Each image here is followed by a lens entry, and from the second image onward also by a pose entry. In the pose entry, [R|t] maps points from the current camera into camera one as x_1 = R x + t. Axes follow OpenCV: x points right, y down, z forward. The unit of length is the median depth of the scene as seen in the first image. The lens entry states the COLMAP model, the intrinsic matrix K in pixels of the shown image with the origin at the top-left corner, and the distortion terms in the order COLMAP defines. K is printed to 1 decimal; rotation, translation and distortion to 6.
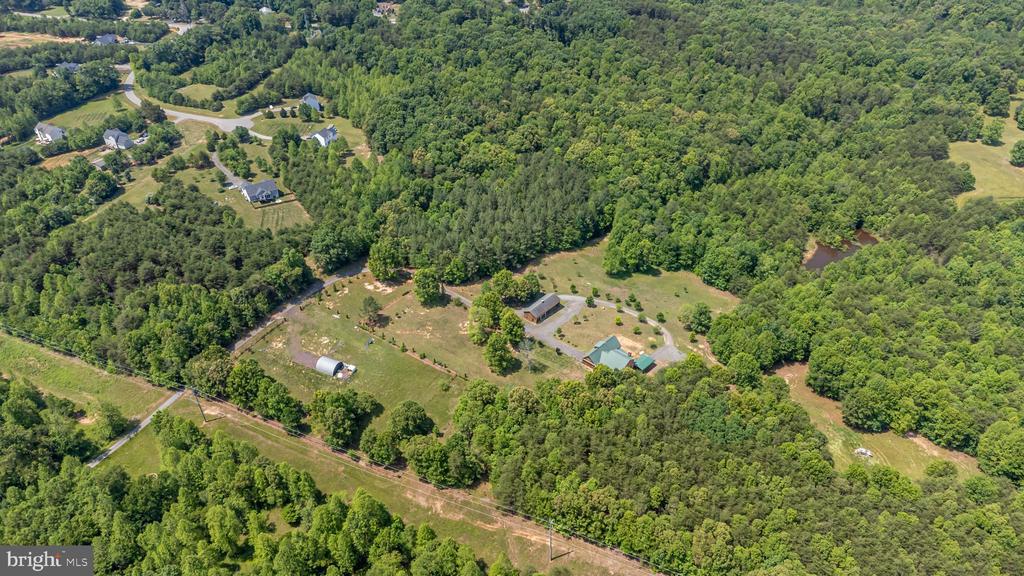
lens RADIAL K [[763.7, 0, 511.3], [0, 763.7, 284.4], [0, 0, 1]] dist [0.036906, 0.027058]
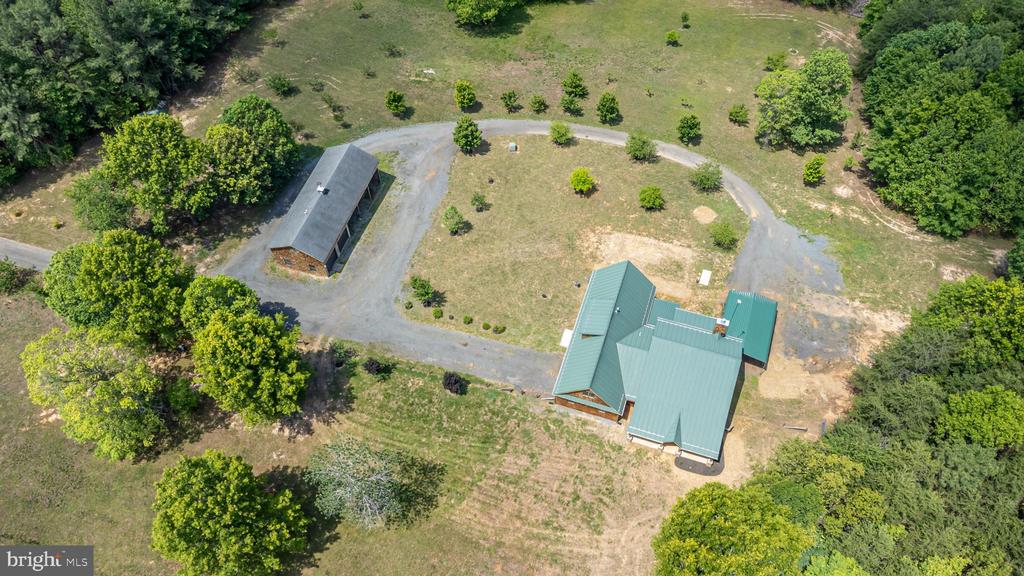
lens RADIAL K [[763.7, 0, 511.2], [0, 763.7, 289.8], [0, 0, 1]] dist [0.036906, 0.027058]
pose [[0.915458, -0.326244, 0.235588, 0.024298], [0.225426, 0.900714, 0.371345, -0.032369], [-0.333346, -0.286843, 0.898110, 0.673178]]
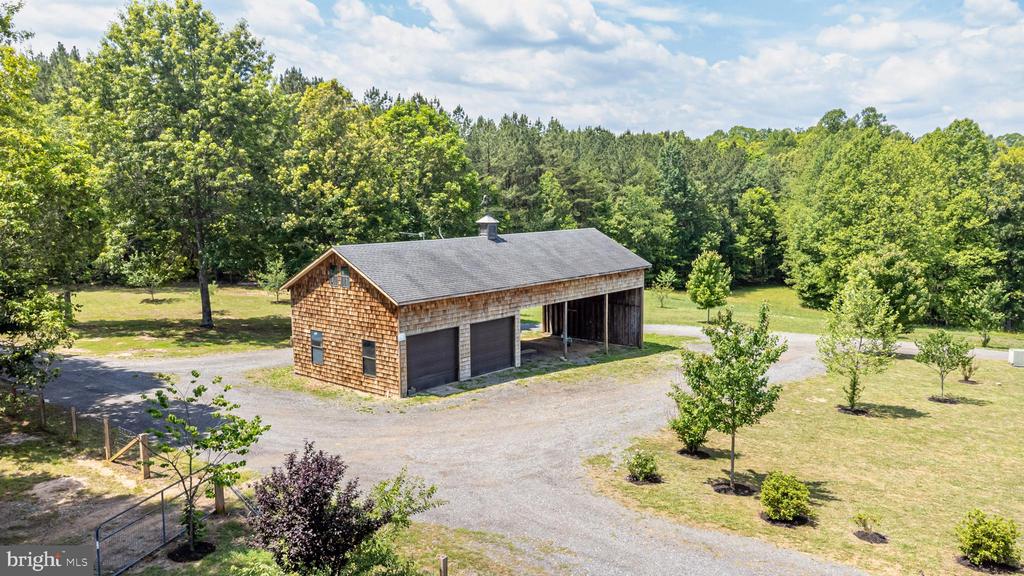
lens RADIAL K [[763.7, 0, 513.5], [0, 763.7, 287.7], [0, 0, 1]] dist [0.036906, 0.027058]
pose [[0.999948, 0.008496, -0.005679, 0.042363], [-0.010167, 0.883236, -0.468818, 0.075601], [0.001033, 0.468851, 0.883277, 0.860219]]
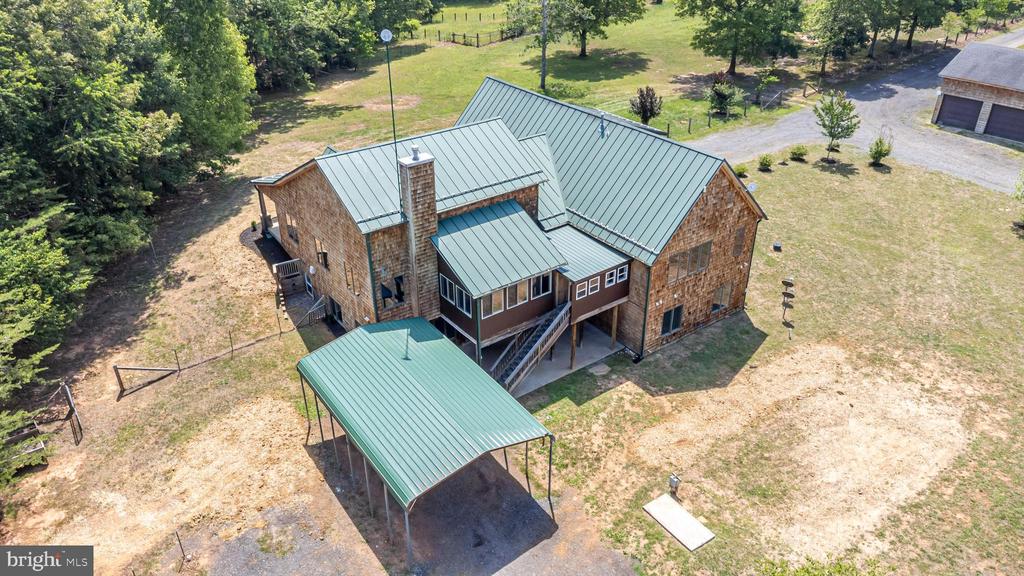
lens RADIAL K [[763.7, 0, 510.6], [0, 763.7, 288.3], [0, 0, 1]] dist [0.036906, 0.027058]
pose [[-0.195057, 0.500736, -0.843336, 0.207368], [-0.555580, 0.652184, 0.515740, 0.035782], [0.808260, 0.569139, 0.150986, 0.857760]]
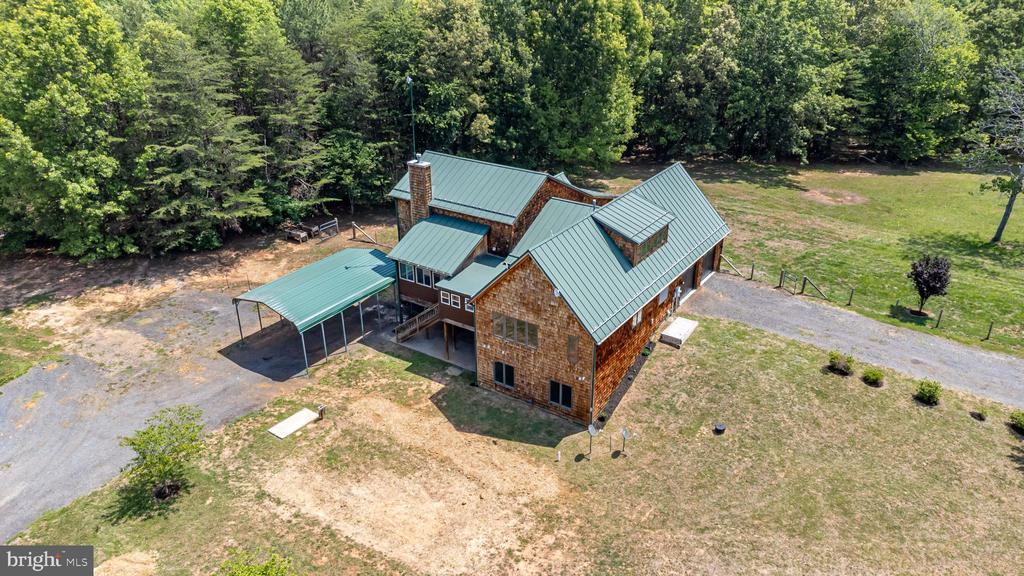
lens RADIAL K [[763.7, 0, 515.6], [0, 763.7, 287.6], [0, 0, 1]] dist [0.036906, 0.027058]
pose [[-0.990218, 0.076320, -0.116803, 0.132908], [-0.063916, 0.496015, 0.865958, -0.024744], [0.124026, 0.864953, -0.486285, 0.934899]]
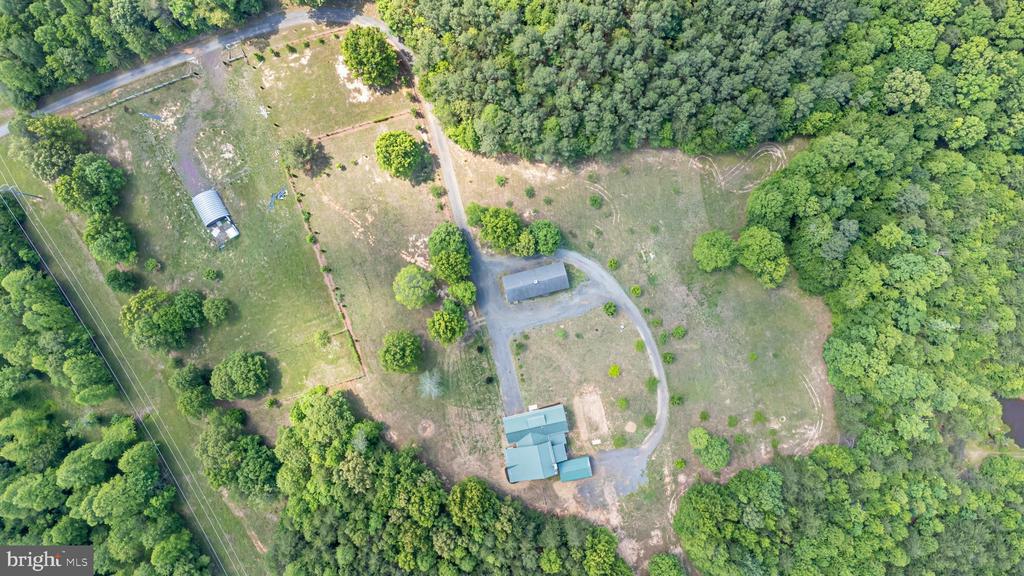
lens RADIAL K [[763.7, 0, 510.2], [0, 763.7, 287.9], [0, 0, 1]] dist [0.036906, 0.027058]
pose [[0.814581, 0.580012, -0.006565, 0.028699], [-0.332396, 0.476040, 0.814186, -0.454714], [0.475363, -0.661038, 0.580567, 0.588169]]
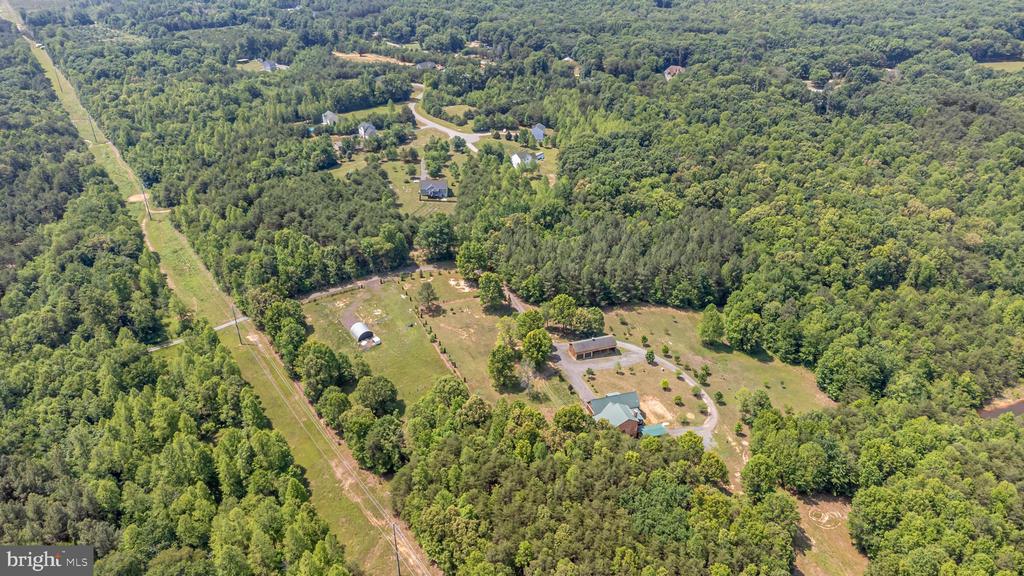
lens RADIAL K [[763.7, 0, 514.8], [0, 763.7, 283.8], [0, 0, 1]] dist [0.036906, 0.027058]
pose [[0.860225, 0.242964, -0.448310, 0.327352], [-0.296521, 0.953601, -0.052161, 0.032692], [0.414836, 0.177804, 0.892355, 0.146592]]
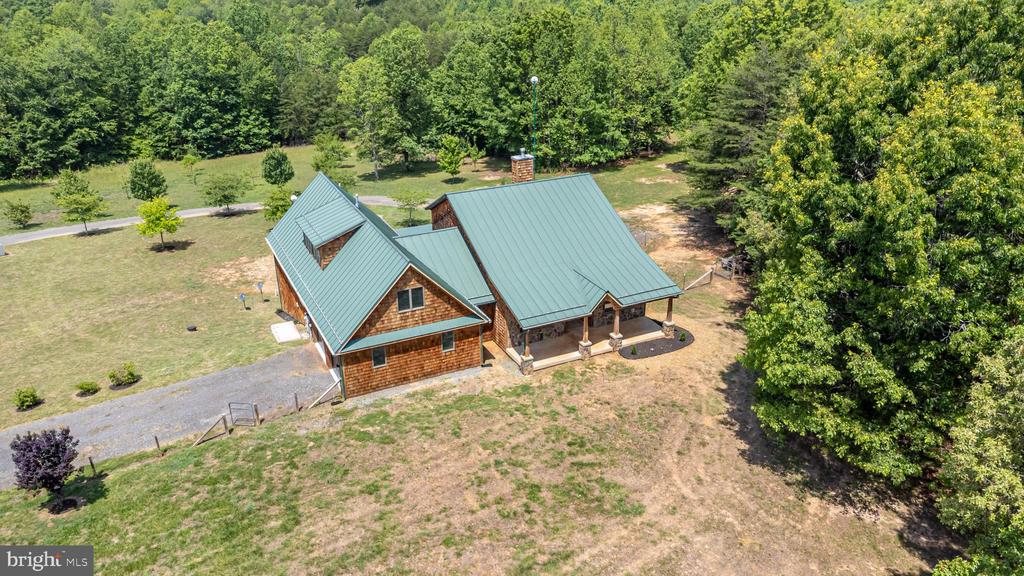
lens RADIAL K [[763.7, 0, 513.8], [0, 763.7, 287.0], [0, 0, 1]] dist [0.036906, 0.027058]
pose [[0.372233, -0.359949, 0.855499, 0.008937], [0.534471, 0.836698, 0.119487, 0.077330], [-0.758804, 0.412763, 0.503829, 0.797132]]
